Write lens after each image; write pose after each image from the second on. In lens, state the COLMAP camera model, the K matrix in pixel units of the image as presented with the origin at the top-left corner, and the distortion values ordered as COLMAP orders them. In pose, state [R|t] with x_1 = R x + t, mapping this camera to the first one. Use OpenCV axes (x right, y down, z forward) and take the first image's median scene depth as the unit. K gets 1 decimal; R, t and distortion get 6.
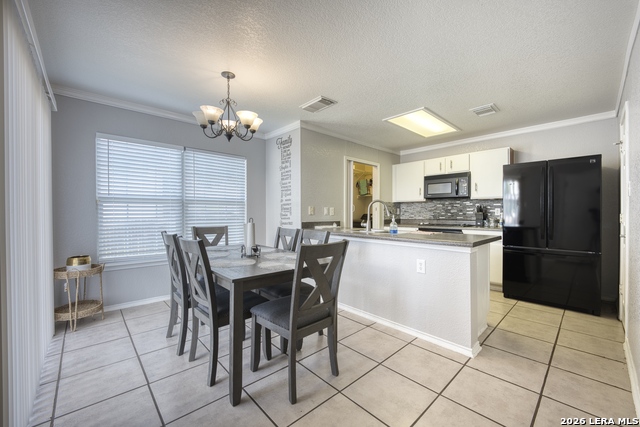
lens RADIAL K [[257.3, 0, 316.7], [0, 257.3, 213.2], [0, 0, 1]] dist [-0.007732, -0.000430]
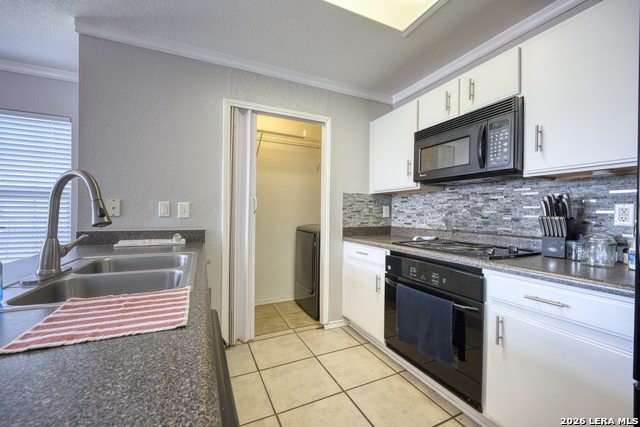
lens RADIAL K [[257.3, 0, 322.3], [0, 257.3, 211.7], [0, 0, 1]] dist [-0.007732, -0.000430]
pose [[0.955106, 0.008284, -0.296147, 0.414276], [-0.010101, 0.999938, -0.004604, -0.003893], [0.296091, 0.007389, 0.955131, 0.554731]]
